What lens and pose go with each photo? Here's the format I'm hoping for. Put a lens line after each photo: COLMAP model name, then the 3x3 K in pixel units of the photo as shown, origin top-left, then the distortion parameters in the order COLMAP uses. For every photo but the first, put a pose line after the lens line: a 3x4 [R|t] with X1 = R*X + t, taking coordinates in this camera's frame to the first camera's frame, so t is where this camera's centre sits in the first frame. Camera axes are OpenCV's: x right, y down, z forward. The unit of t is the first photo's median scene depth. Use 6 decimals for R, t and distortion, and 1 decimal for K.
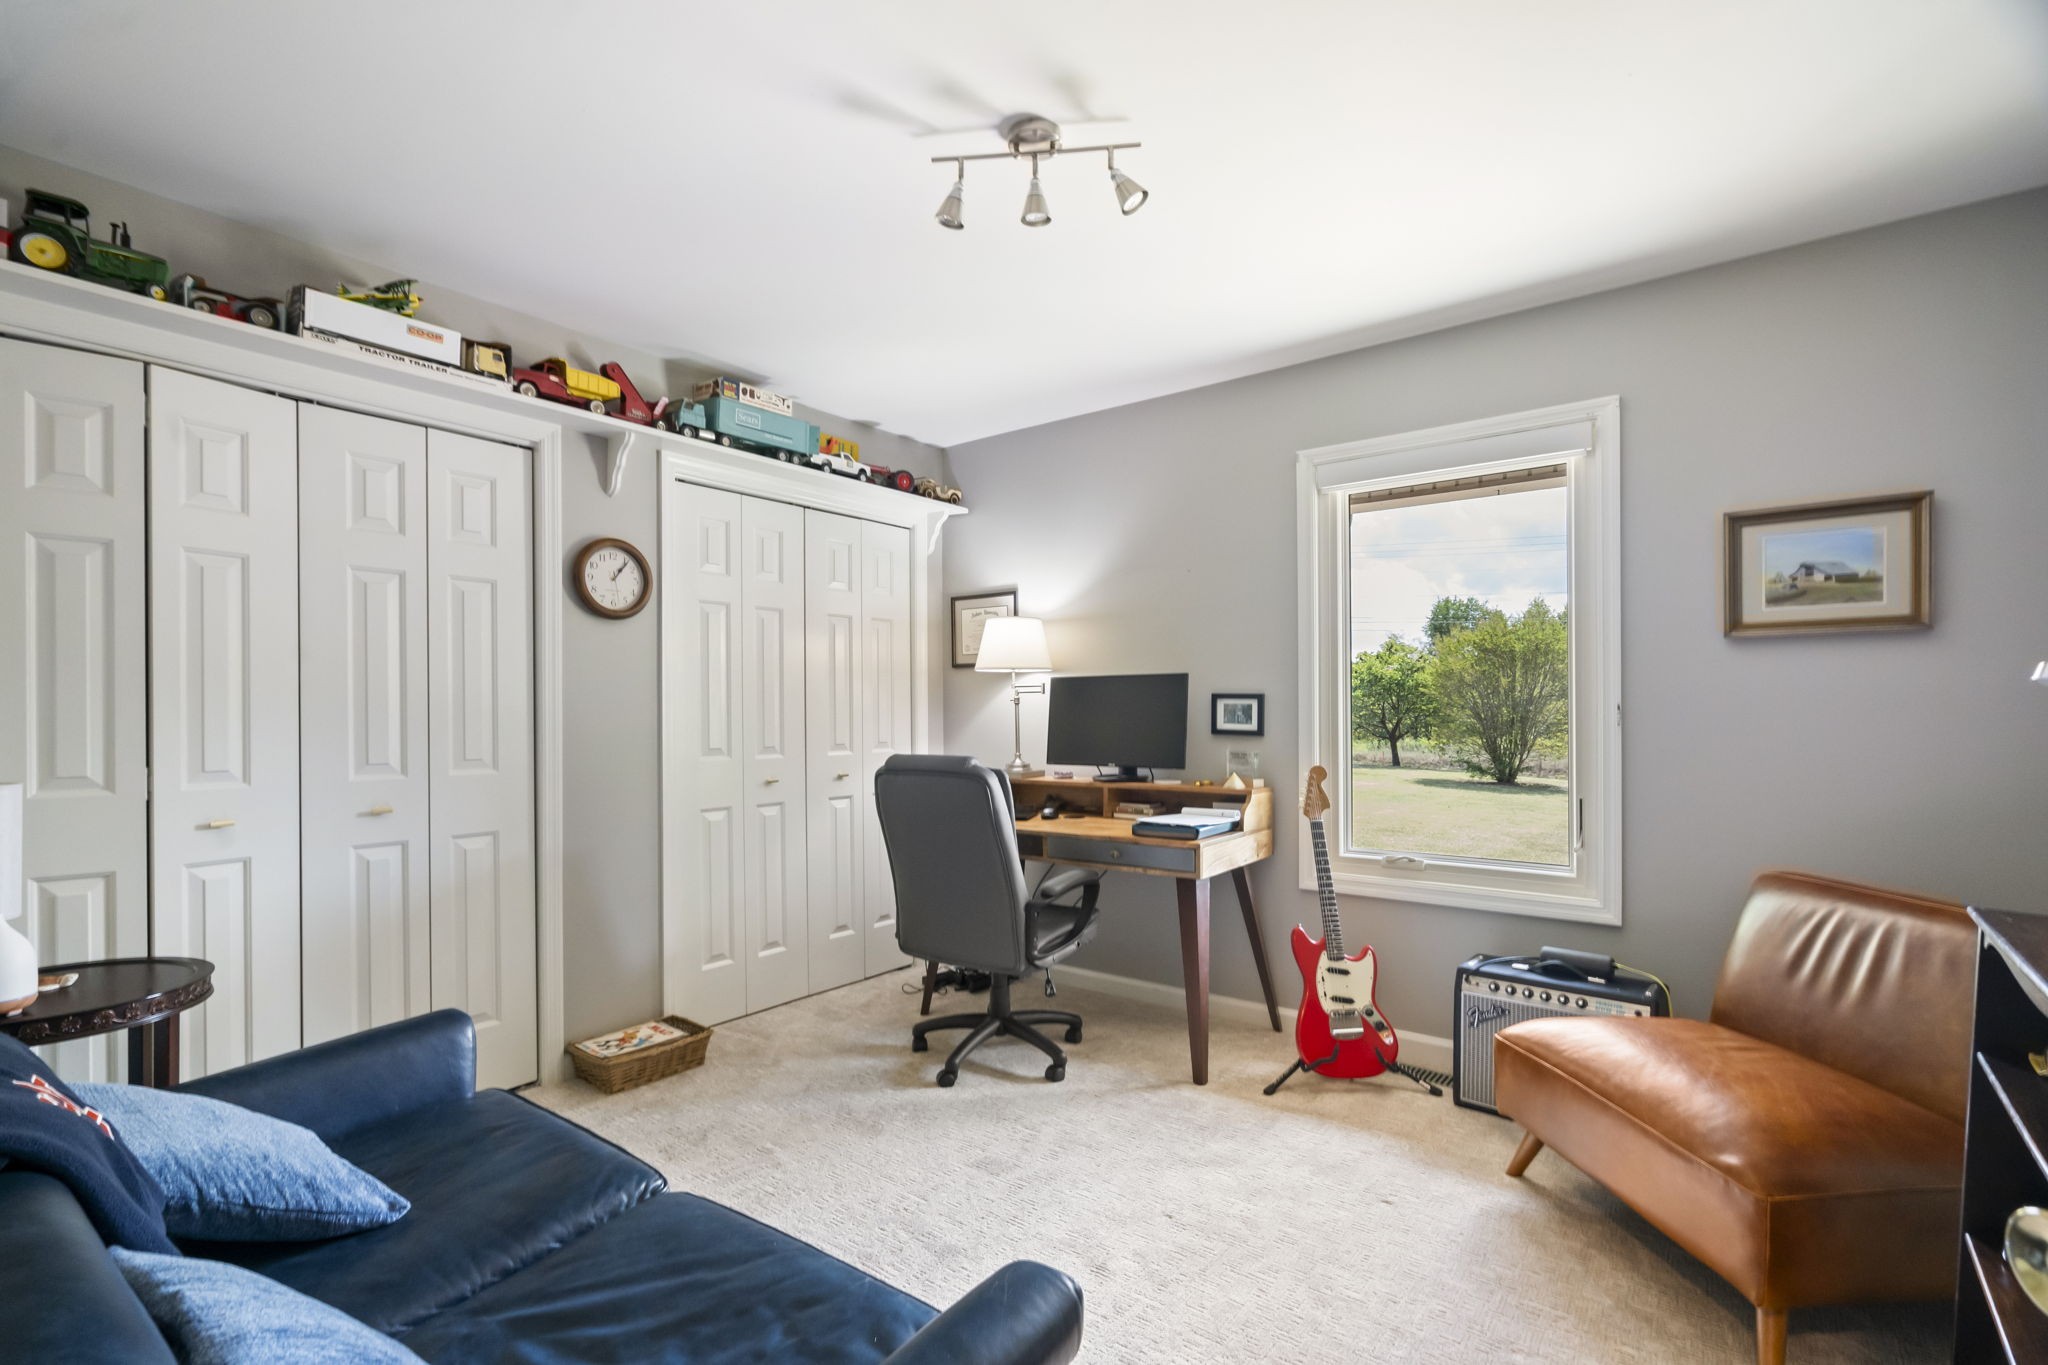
lens RADIAL K [[932.2, 0, 1026.6], [0, 932.2, 725.7], [0, 0, 1]] dist [-0.000142, 0.000647]
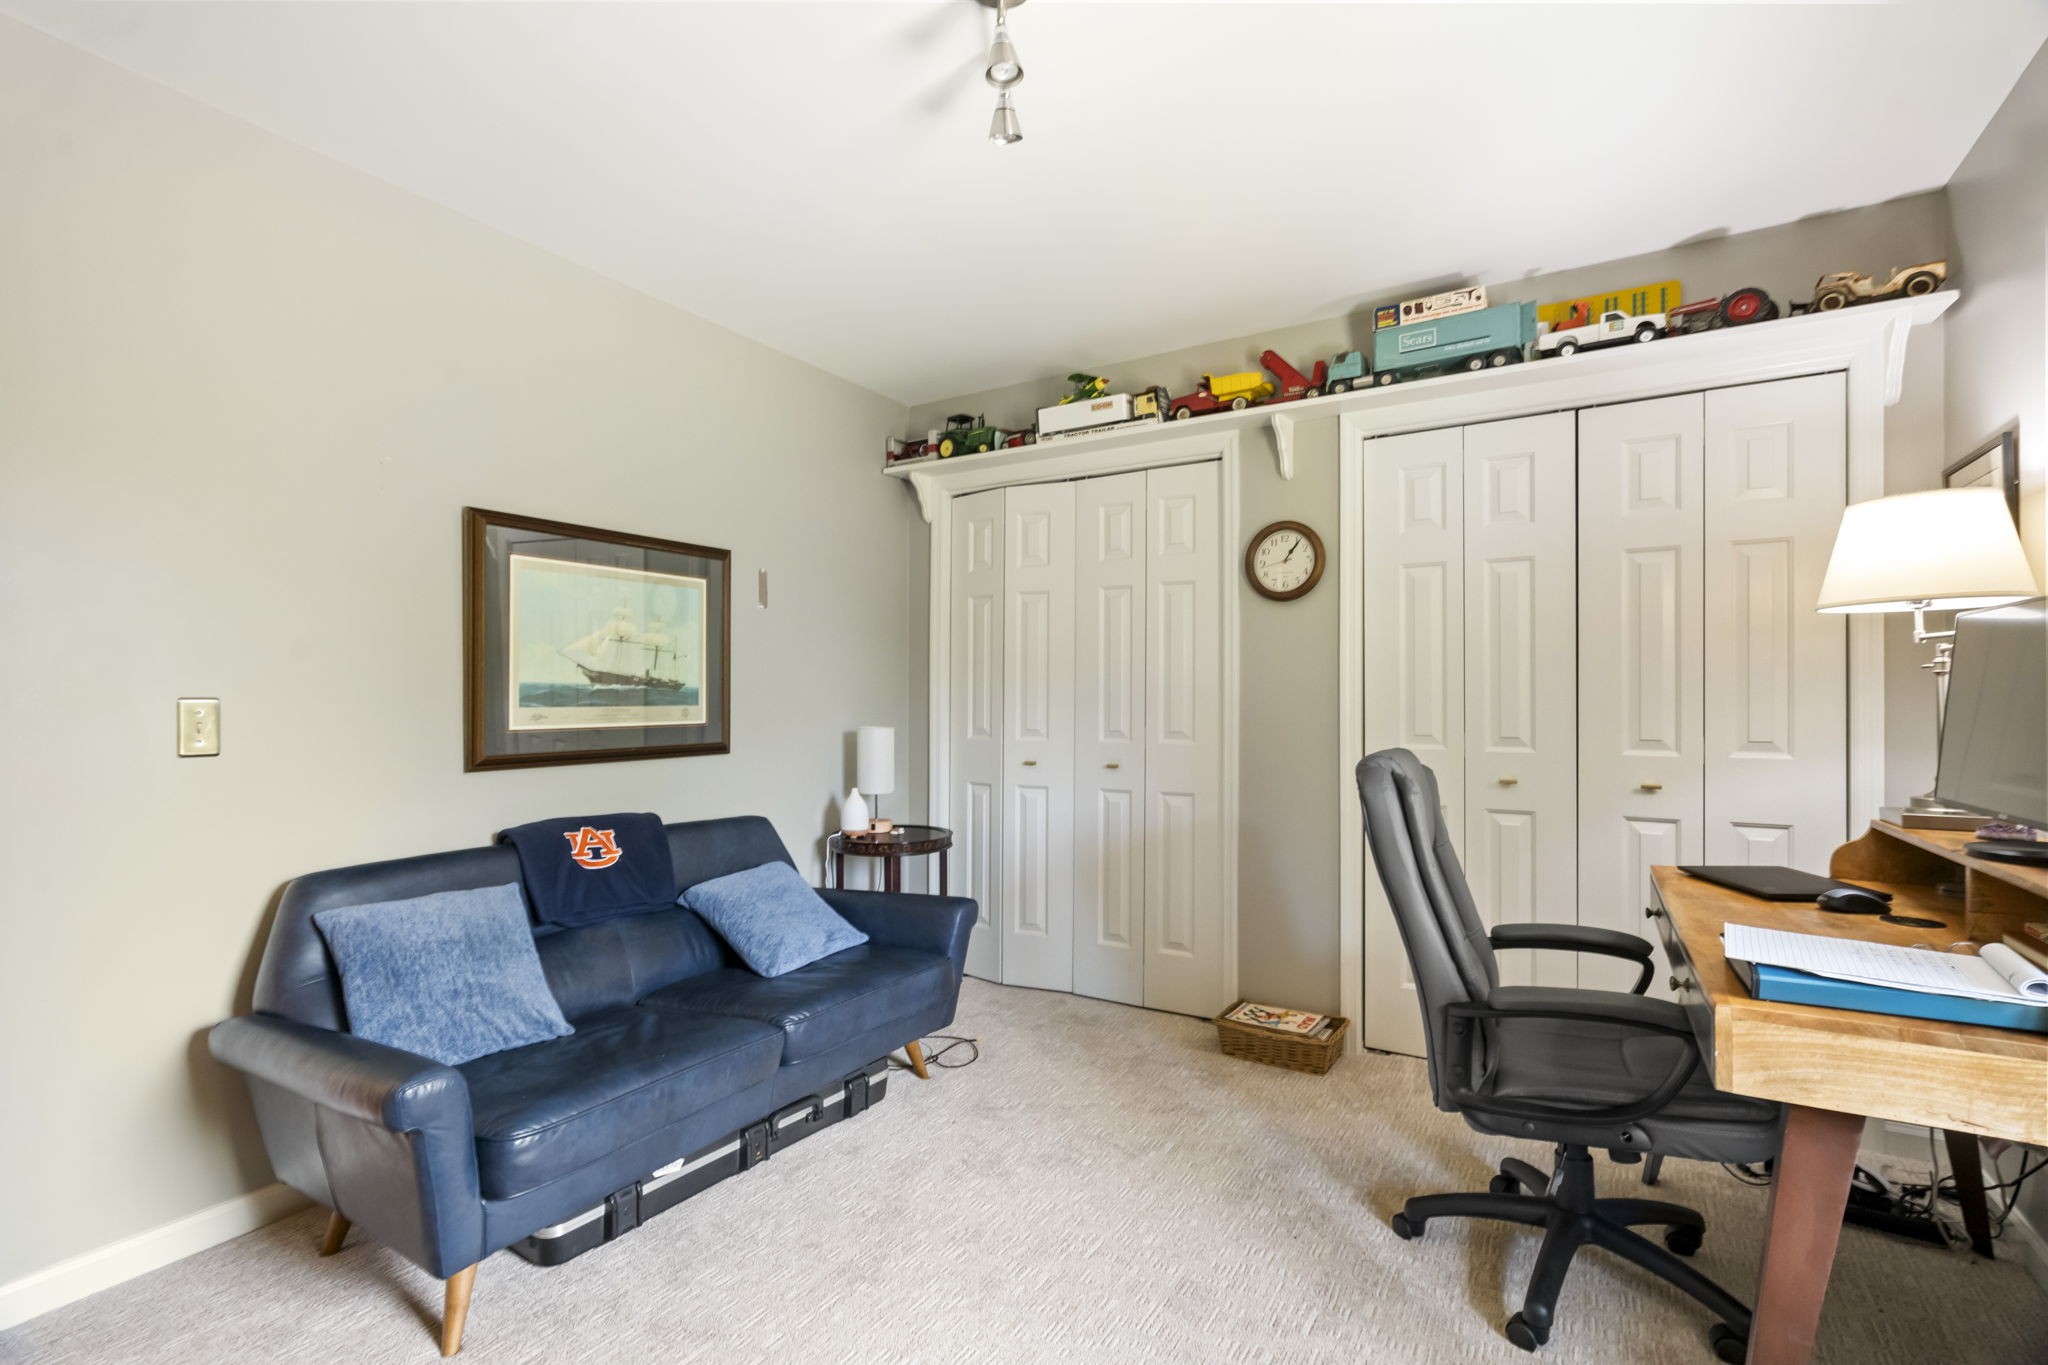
lens RADIAL K [[926.3, 0, 1022.7], [0, 926.3, 709.3], [0, 0, 1]] dist [-0.001783, -0.000090]
pose [[0.104802, 0.012880, -0.994410, 0.525103], [-0.017004, 0.999793, 0.011158, -0.002574], [0.994348, 0.015740, 0.104999, 0.606925]]
